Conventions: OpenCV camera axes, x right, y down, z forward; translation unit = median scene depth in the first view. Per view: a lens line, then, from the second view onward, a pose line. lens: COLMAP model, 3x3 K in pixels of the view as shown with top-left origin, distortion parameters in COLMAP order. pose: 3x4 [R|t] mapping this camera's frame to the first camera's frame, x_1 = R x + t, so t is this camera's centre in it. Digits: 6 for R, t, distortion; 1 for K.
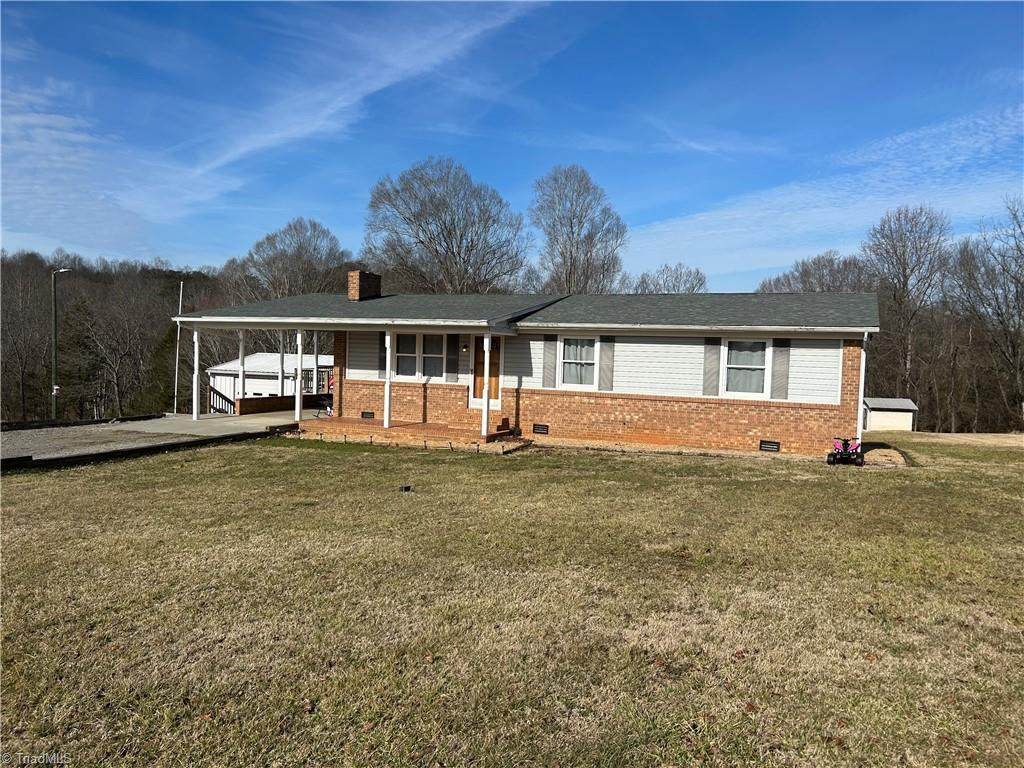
lens RADIAL K [[756.6, 0, 512.0], [0, 756.6, 384.0], [0, 0, 1]] dist [0.002415, -0.004893]
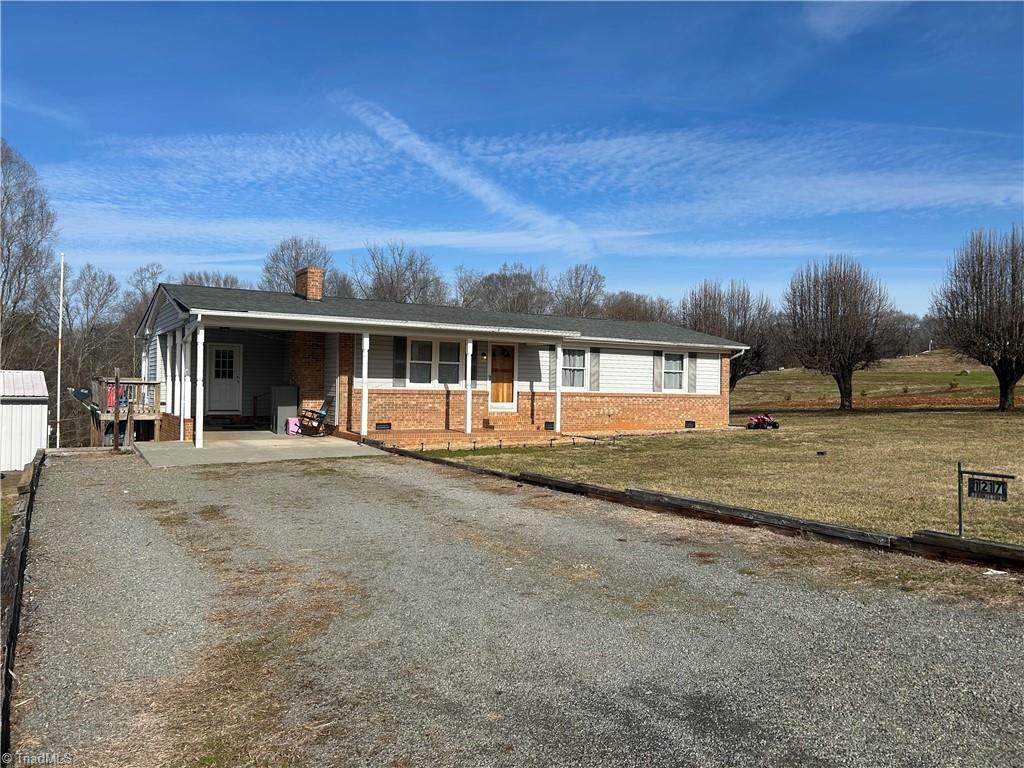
lens RADIAL K [[756.6, 0, 512.0], [0, 756.6, 384.0], [0, 0, 1]] dist [0.002415, -0.004893]
pose [[0.618571, -0.034511, 0.784971, -0.915907], [0.011874, 0.999331, 0.034579, -0.046546], [-0.785639, -0.012069, 0.618567, 0.314895]]
